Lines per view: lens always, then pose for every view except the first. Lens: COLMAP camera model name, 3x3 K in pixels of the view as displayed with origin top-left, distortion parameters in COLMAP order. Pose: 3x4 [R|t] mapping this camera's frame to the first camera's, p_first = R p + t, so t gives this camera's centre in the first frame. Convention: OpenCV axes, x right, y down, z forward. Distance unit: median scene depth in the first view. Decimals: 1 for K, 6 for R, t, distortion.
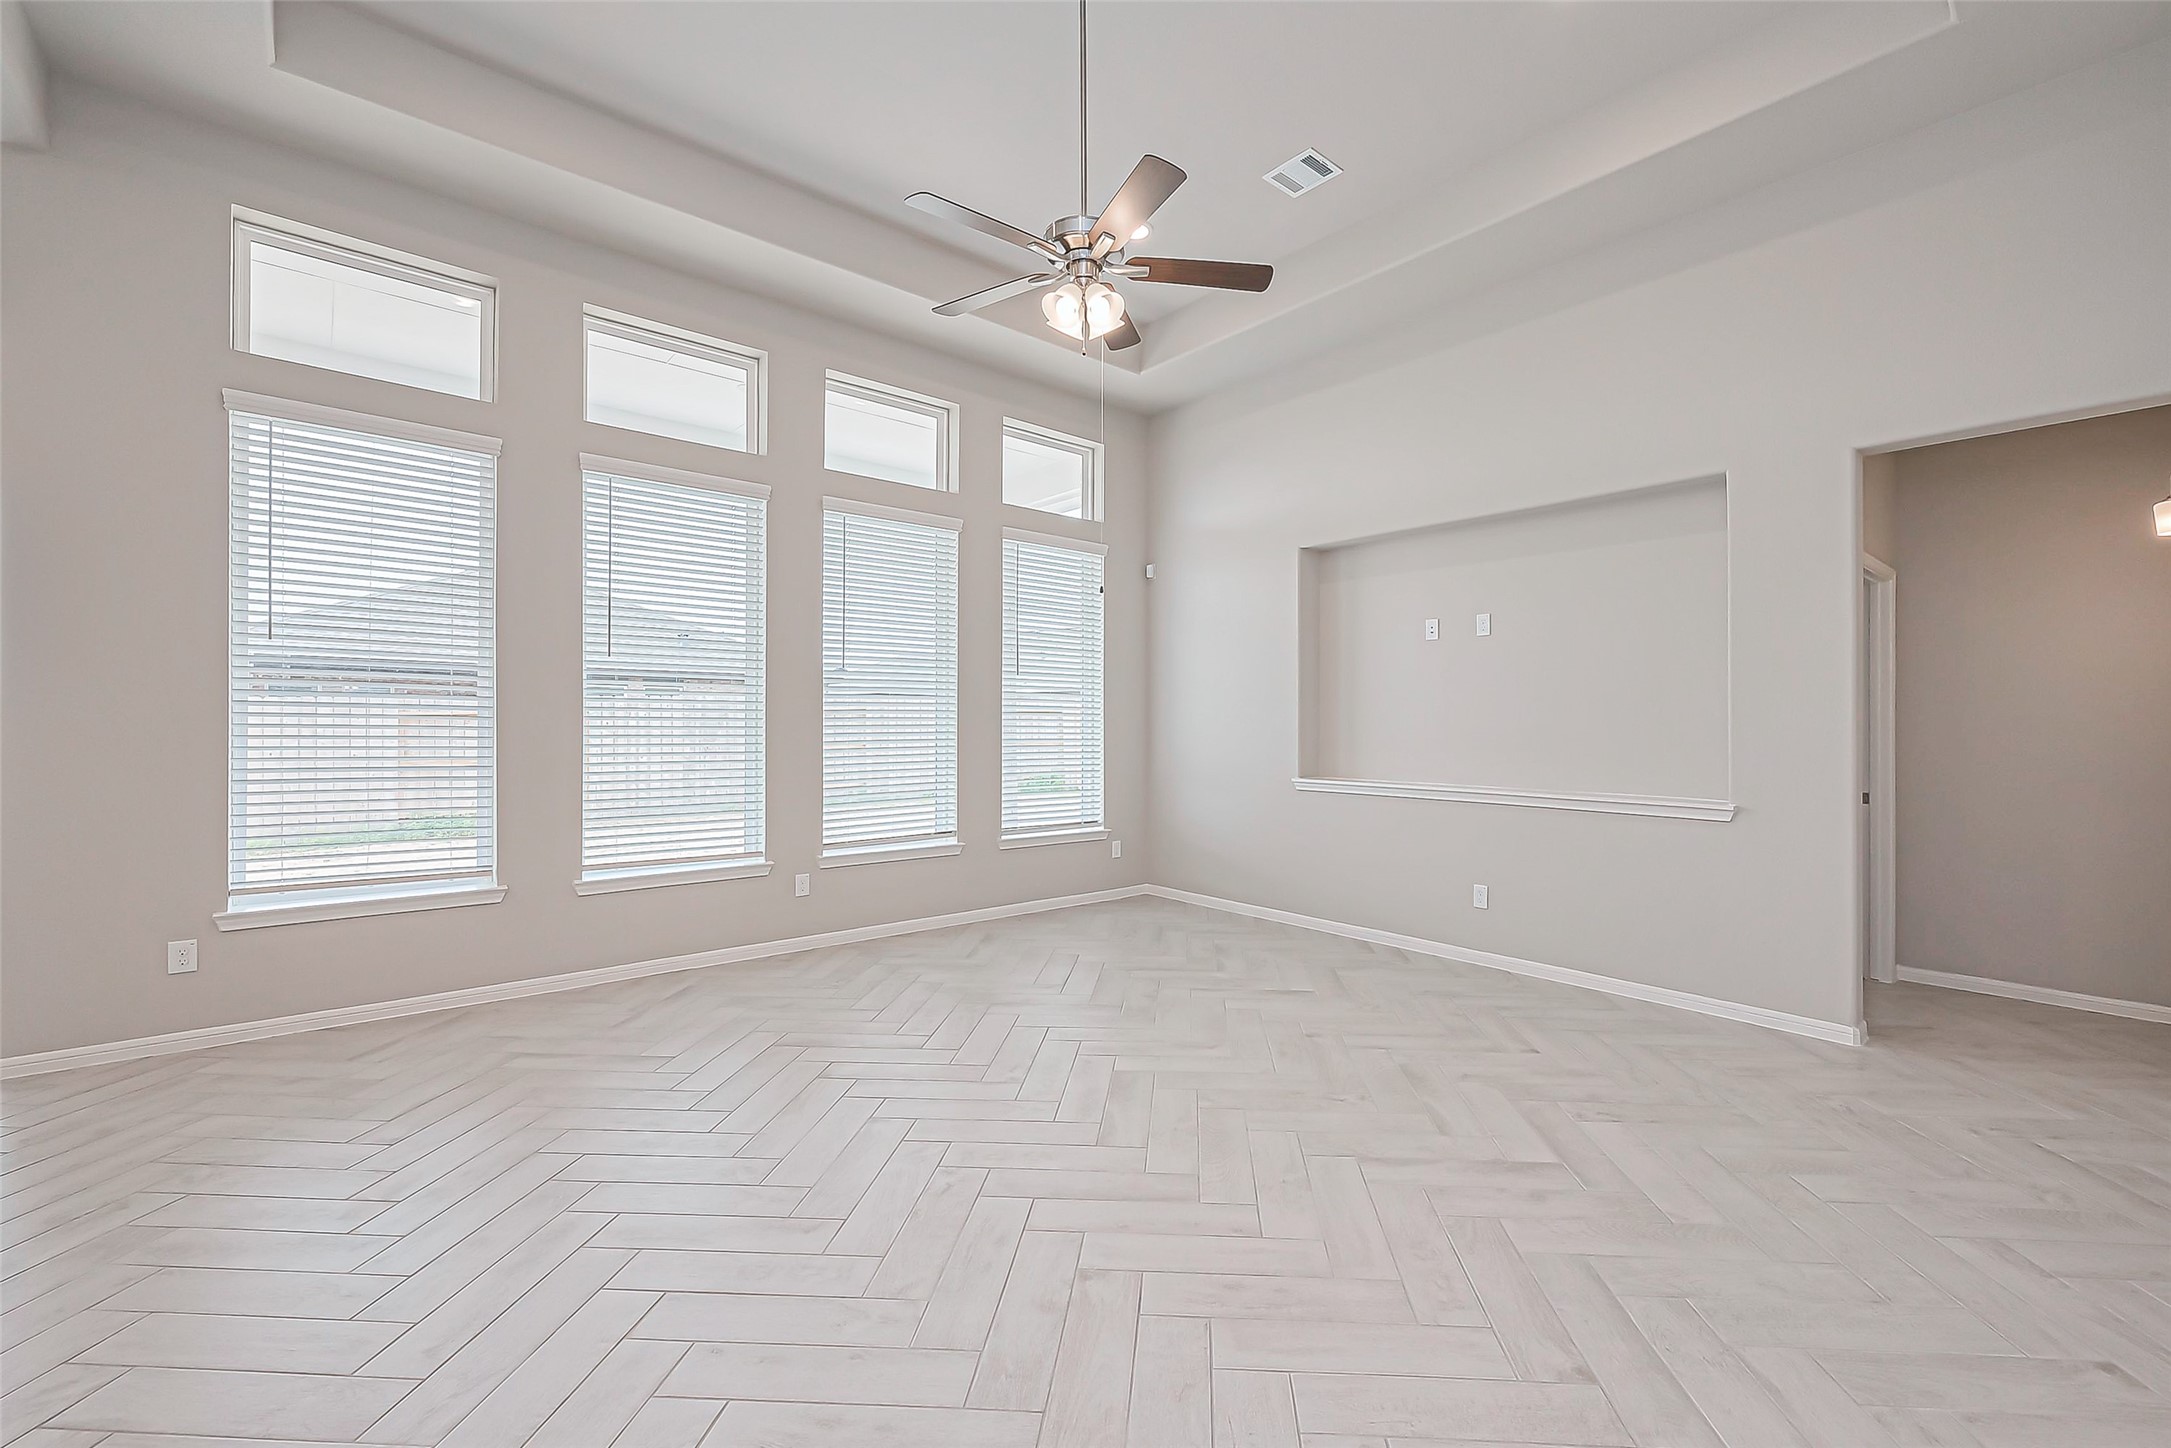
lens RADIAL K [[908.0, 0, 1146.2], [0, 908.0, 724.4], [0, 0, 1]] dist [-0.003705, -0.000541]
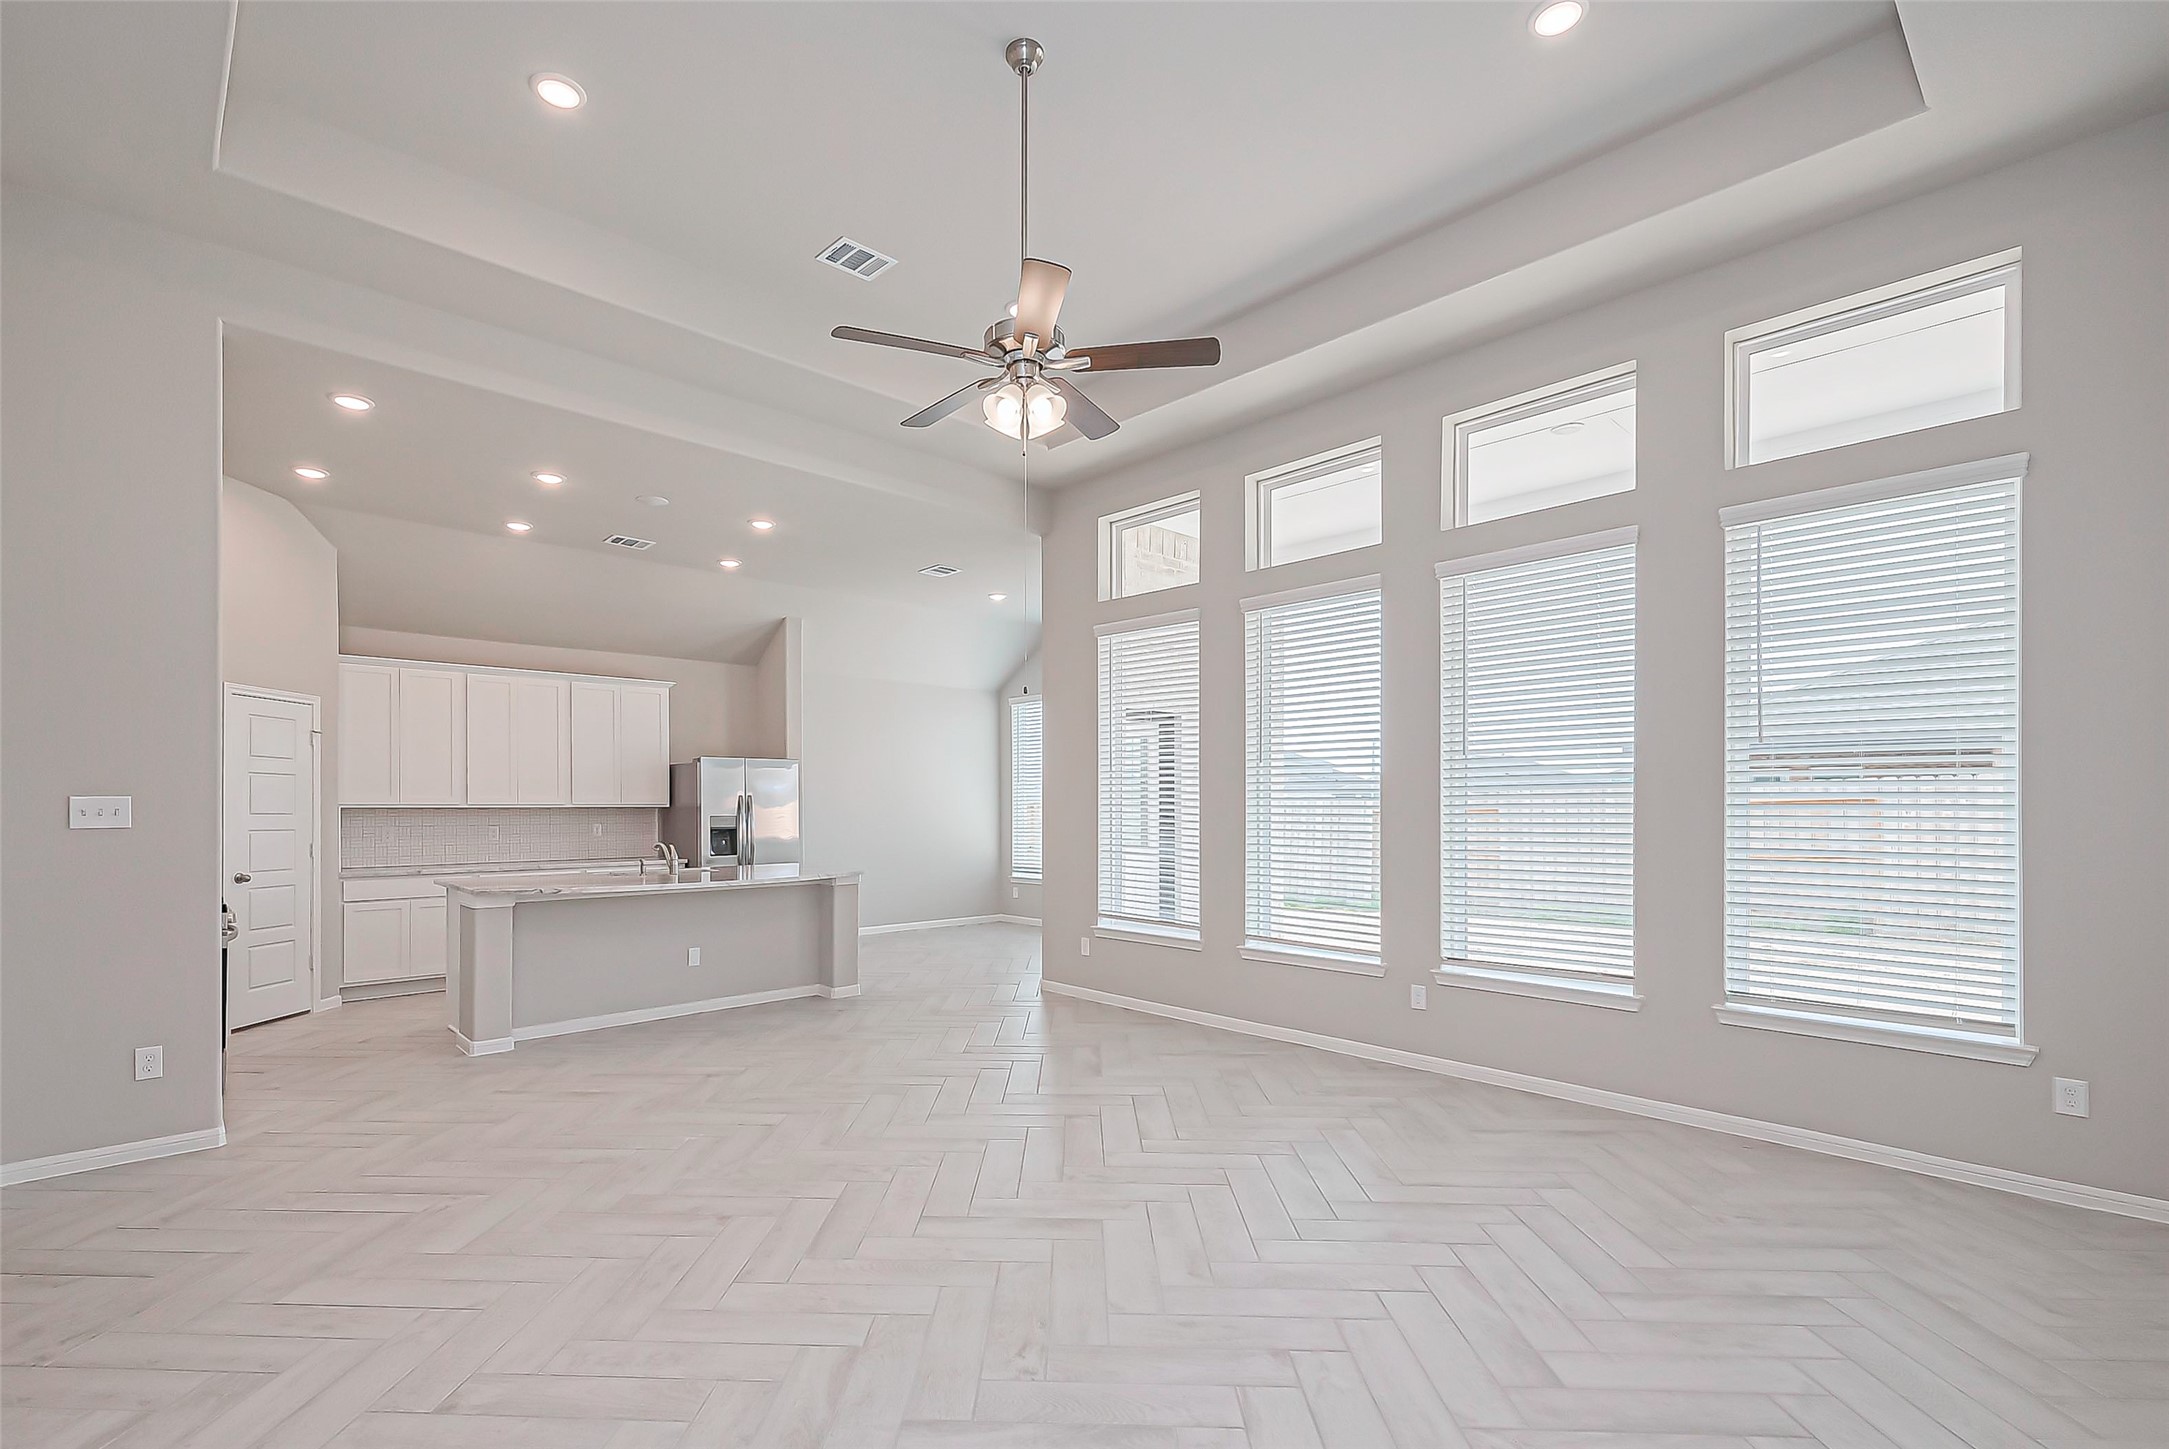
lens RADIAL K [[985.1, 0, 1044.3], [0, 985.1, 808.3], [0, 0, 1]] dist [-0.007492, -0.000710]
pose [[0.006251, 0.001345, -0.999980, 0.626002], [-0.000082, 0.999999, 0.001345, -0.014798], [0.999980, 0.000074, 0.006251, 0.634596]]
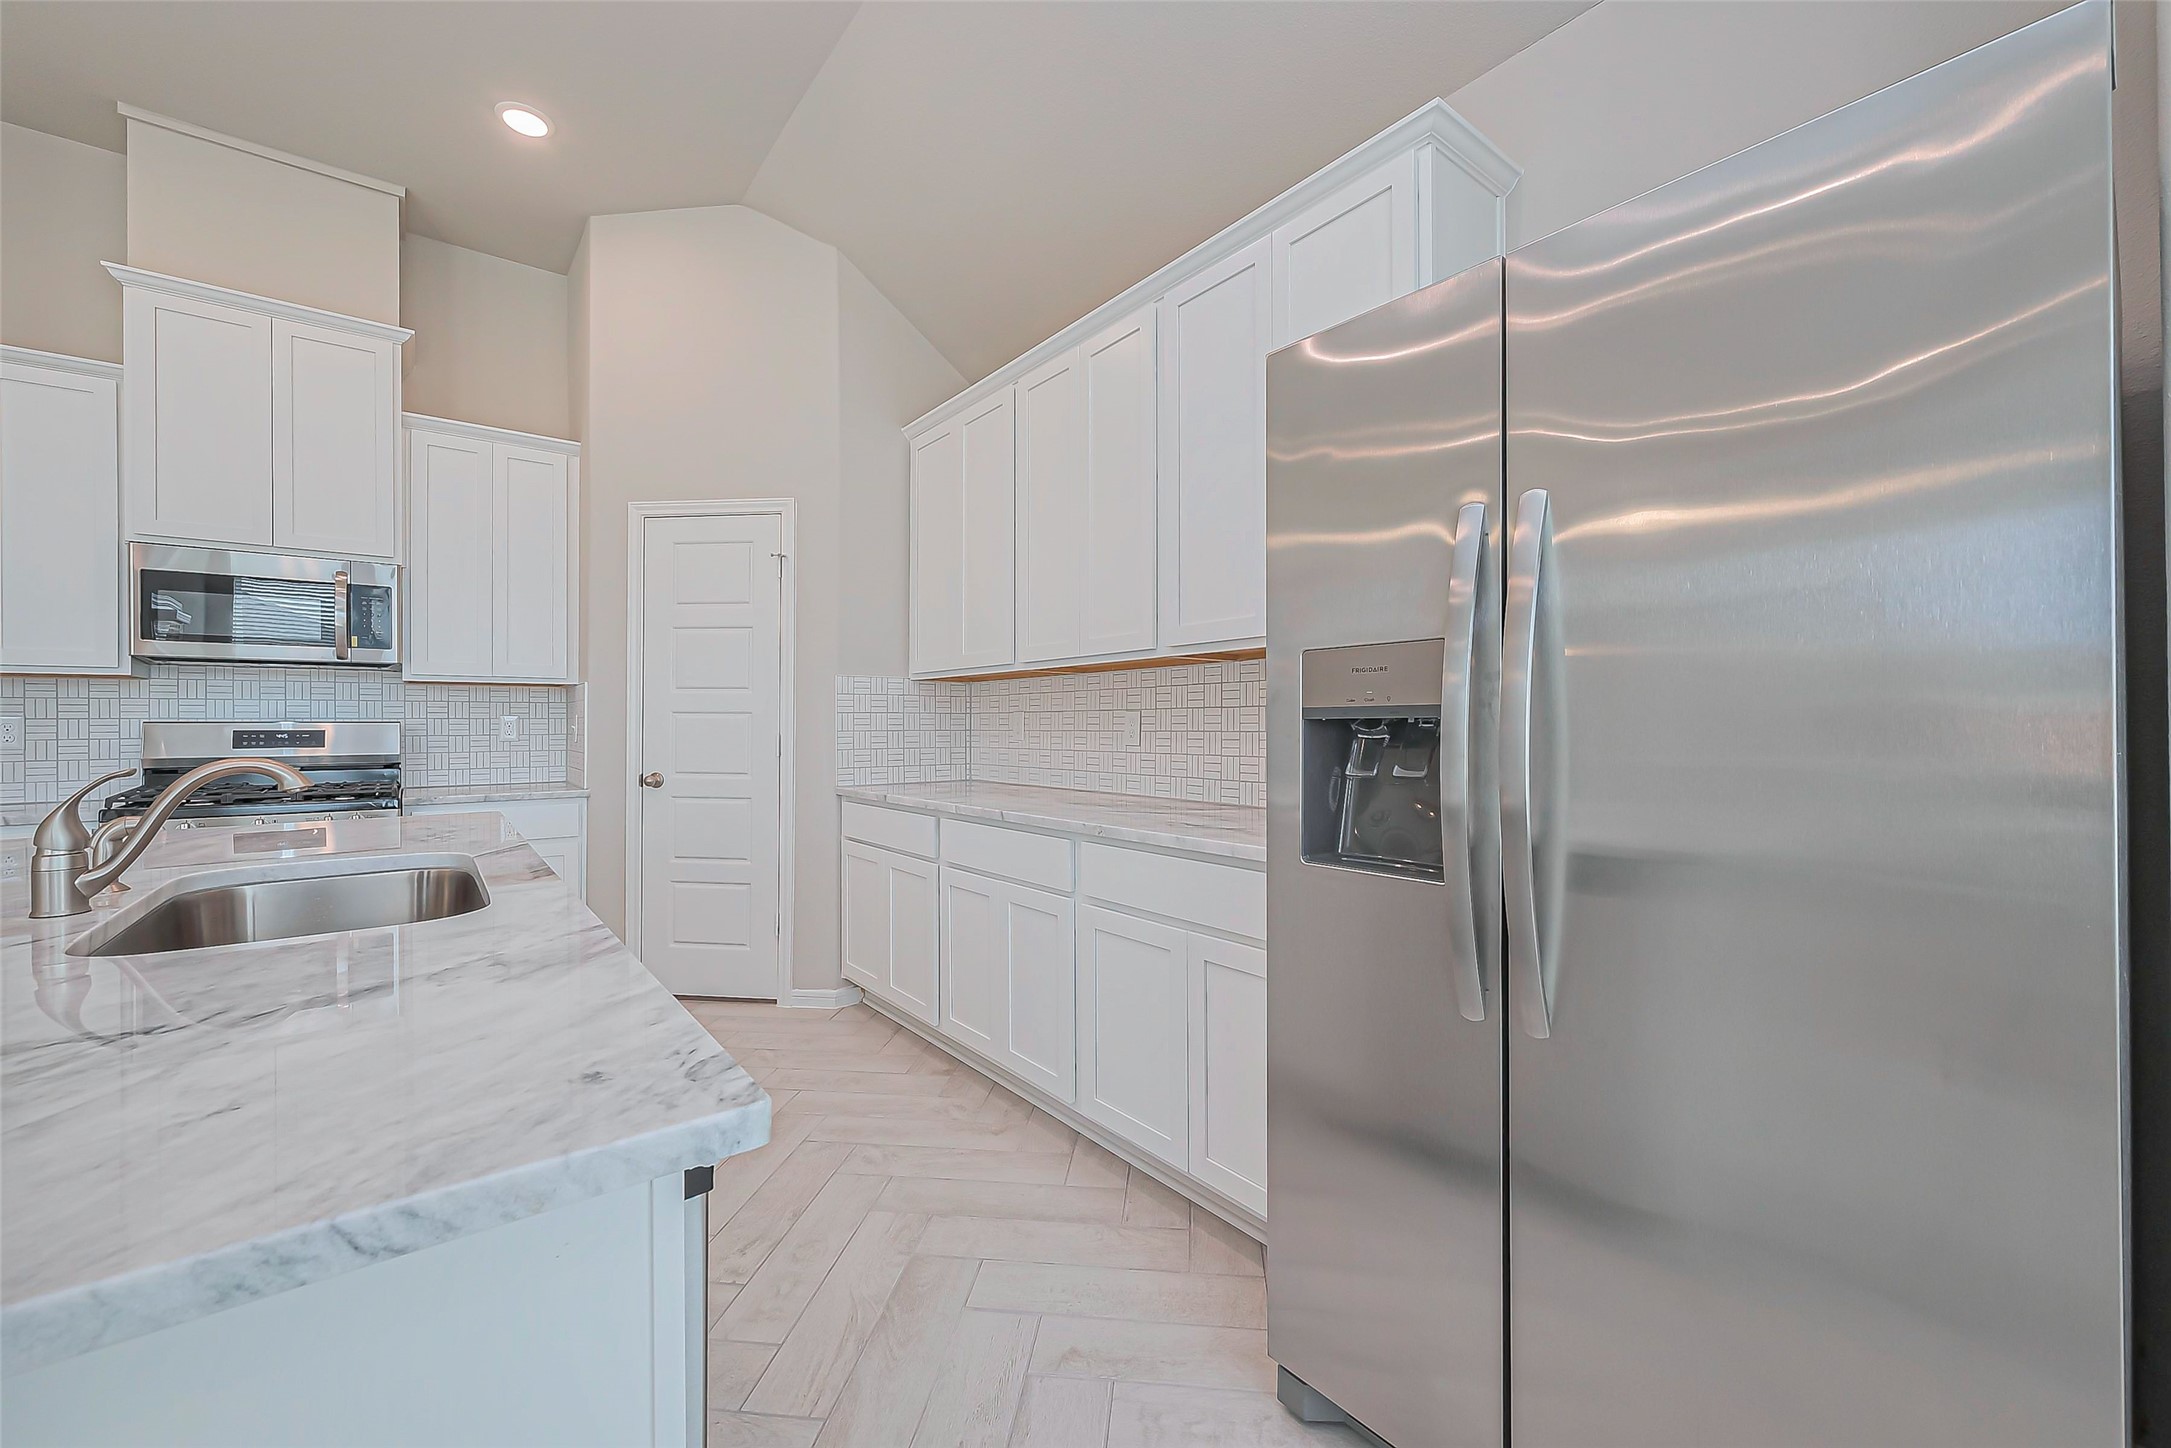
lens RADIAL K [[858.9, 0, 1085.5], [0, 858.9, 725.0], [0, 0, 1]] dist [0.000858, 0.000371]
pose [[-0.997522, 0.003053, 0.070291, -0.980785], [0.003344, 0.999986, 0.004026, 0.022758], [-0.070278, 0.004251, -0.997518, 0.366527]]
